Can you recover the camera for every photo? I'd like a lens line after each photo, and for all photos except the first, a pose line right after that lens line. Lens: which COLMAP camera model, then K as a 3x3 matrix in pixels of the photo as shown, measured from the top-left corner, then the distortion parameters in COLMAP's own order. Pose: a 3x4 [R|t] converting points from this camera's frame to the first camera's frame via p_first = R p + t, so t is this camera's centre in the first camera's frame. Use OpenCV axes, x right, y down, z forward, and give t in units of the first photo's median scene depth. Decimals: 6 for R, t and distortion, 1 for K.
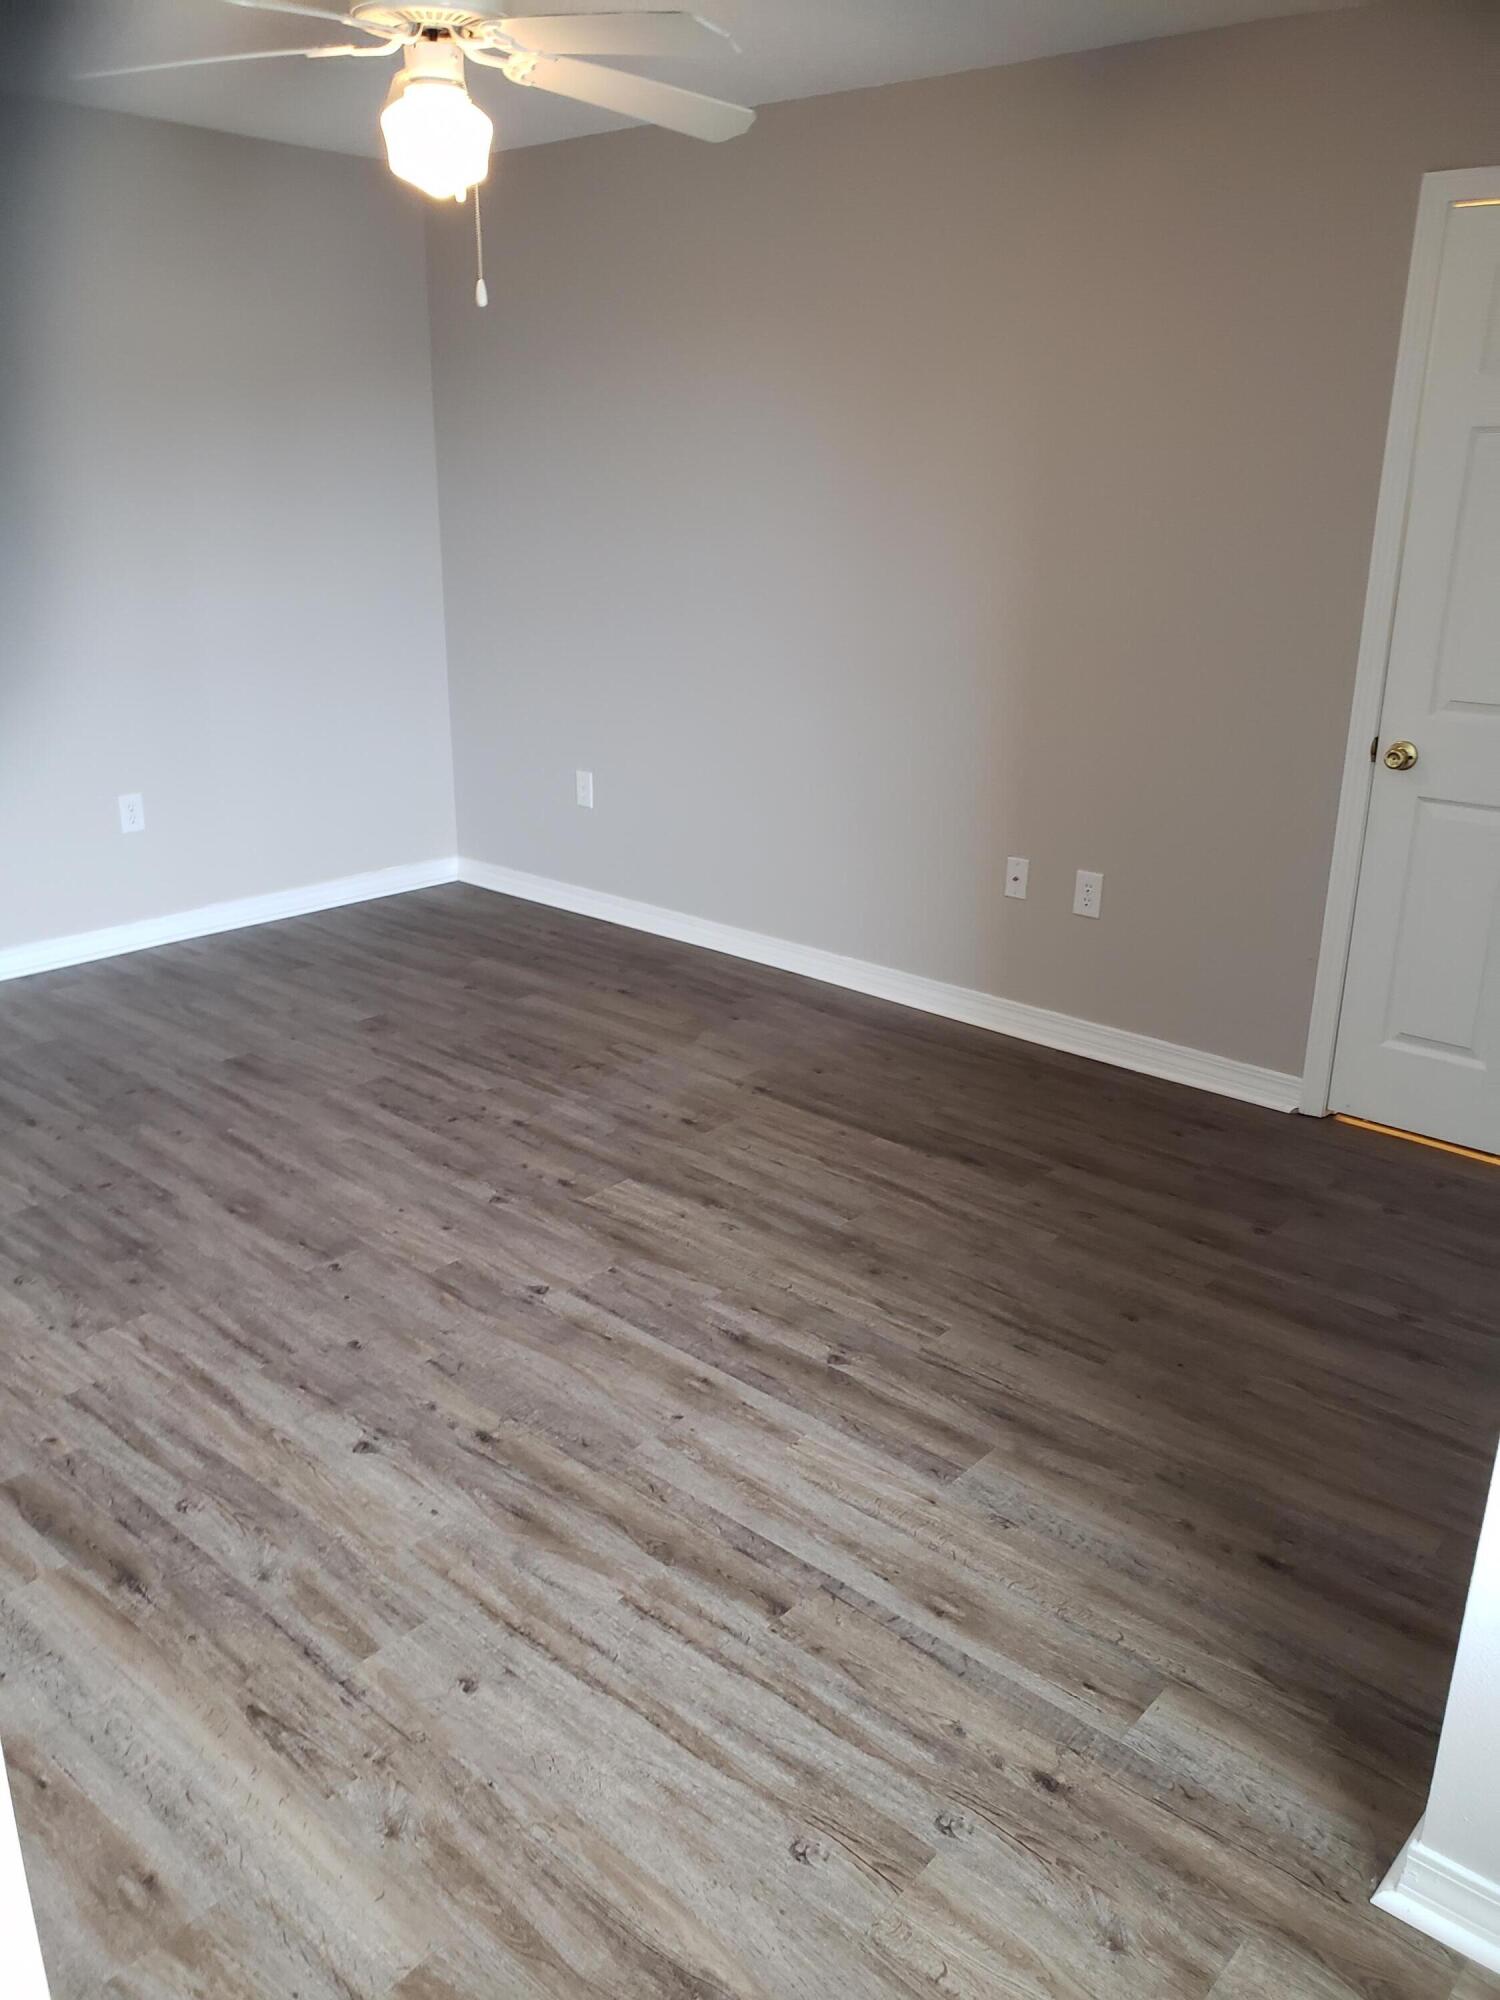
lens RADIAL K [[1539.7, 0, 778.1], [0, 1539.7, 998.9], [0, 0, 1]] dist [0.119352, -0.317709]
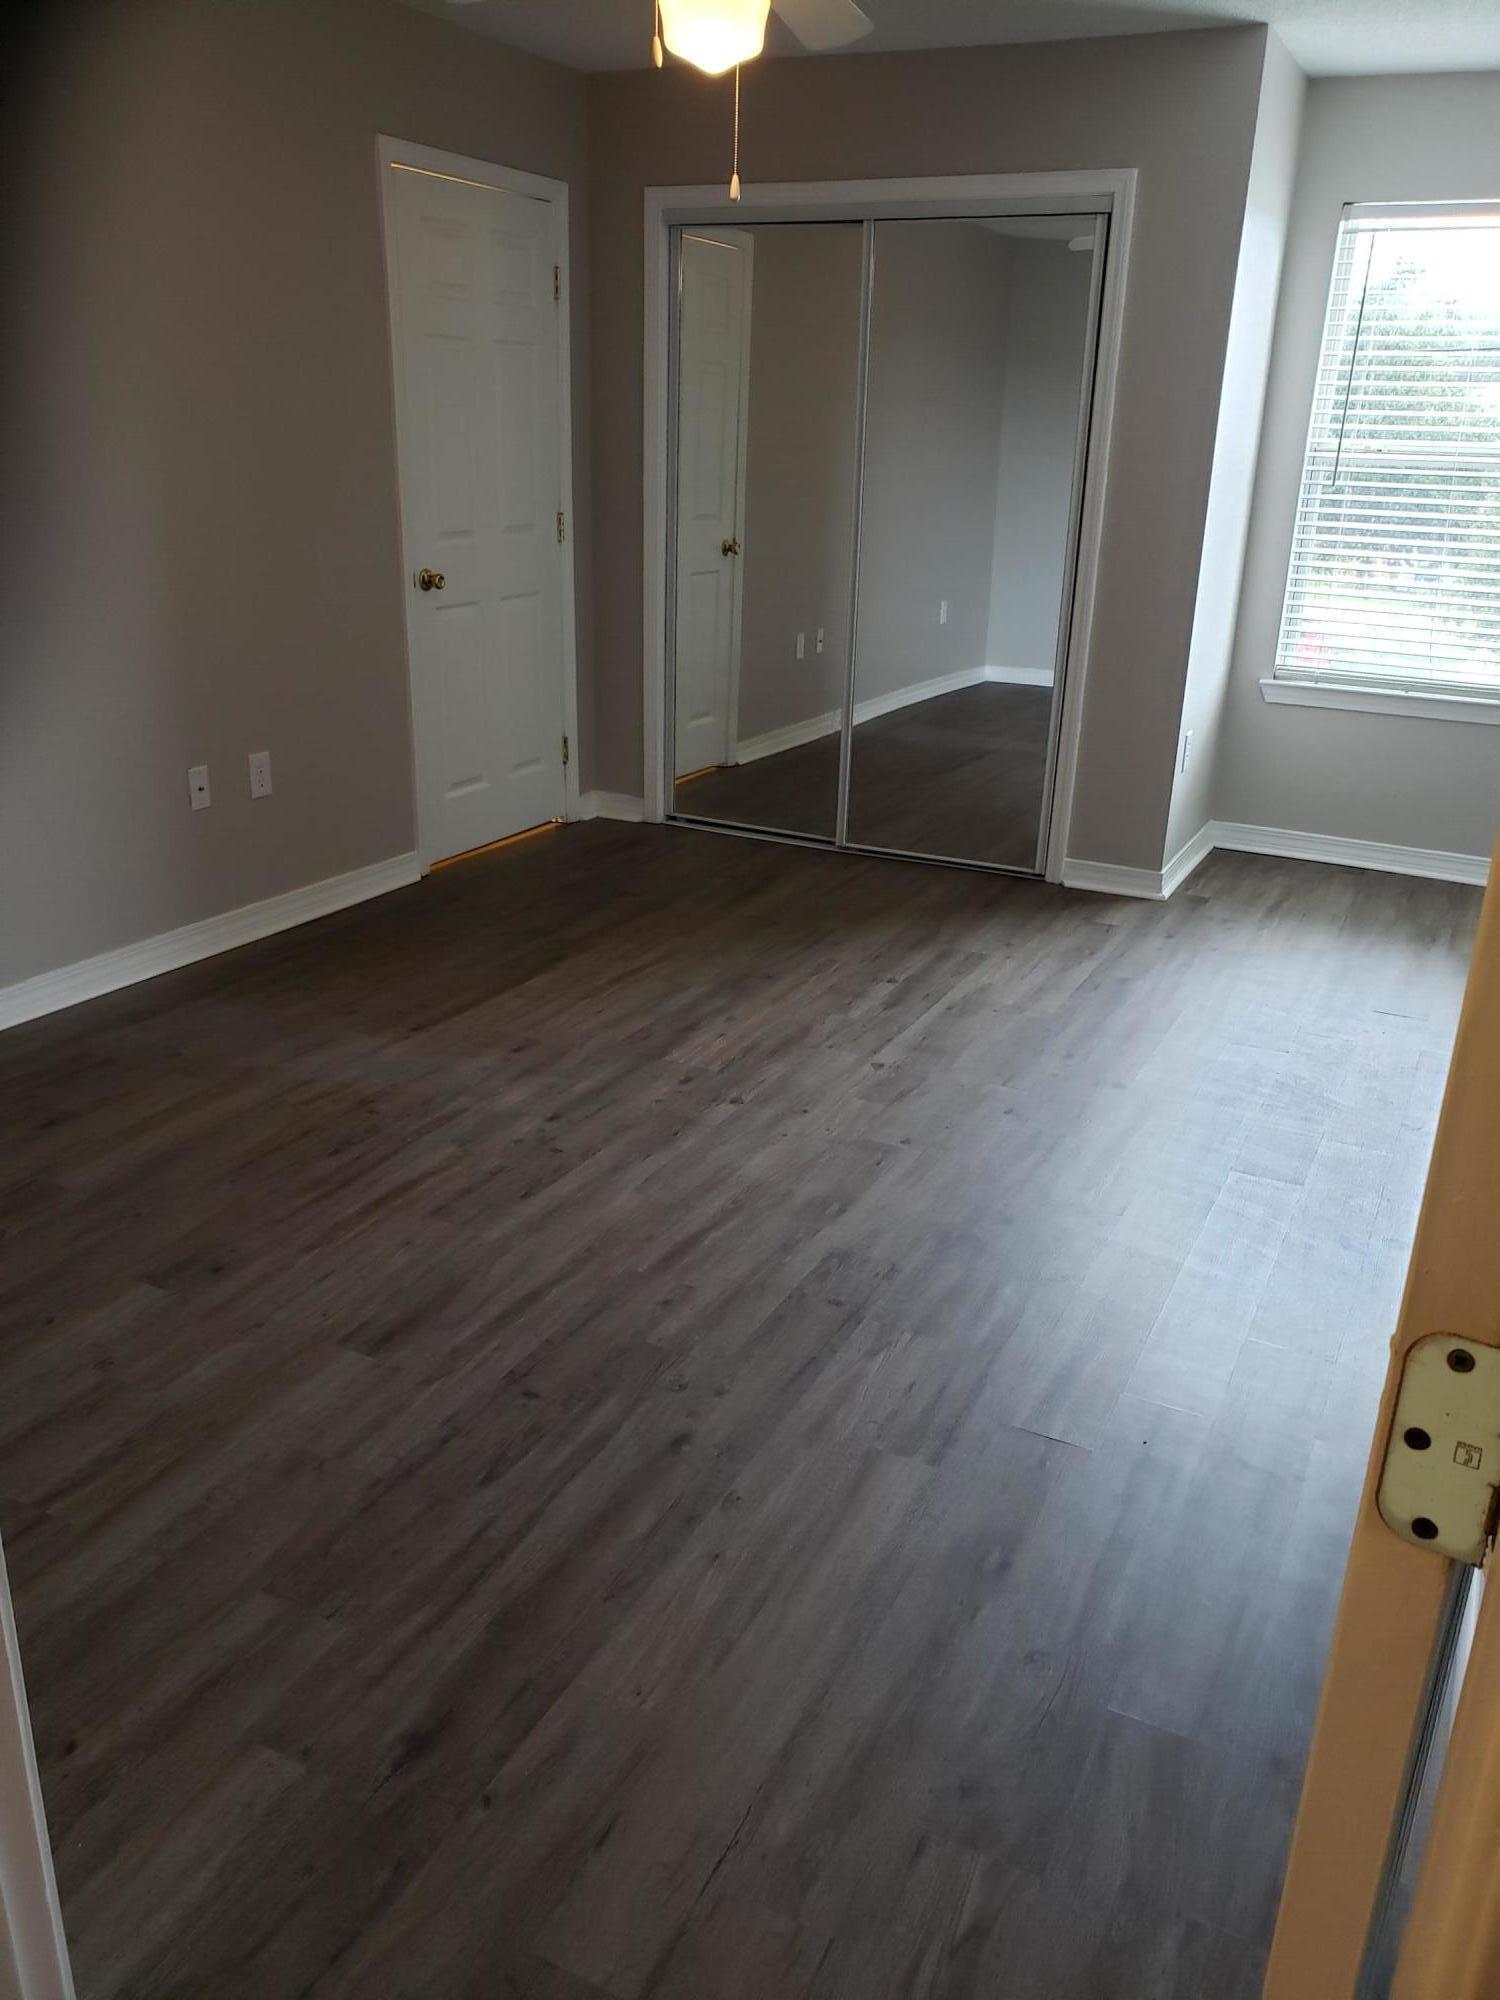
lens RADIAL K [[1539.7, 0, 778.1], [0, 1539.7, 998.9], [0, 0, 1]] dist [0.119352, -0.317709]
pose [[-0.258011, -0.359133, 0.896913, -1.008137], [0.273482, 0.863228, 0.424316, -0.330178], [-0.926627, 0.354768, -0.124506, 1.009648]]
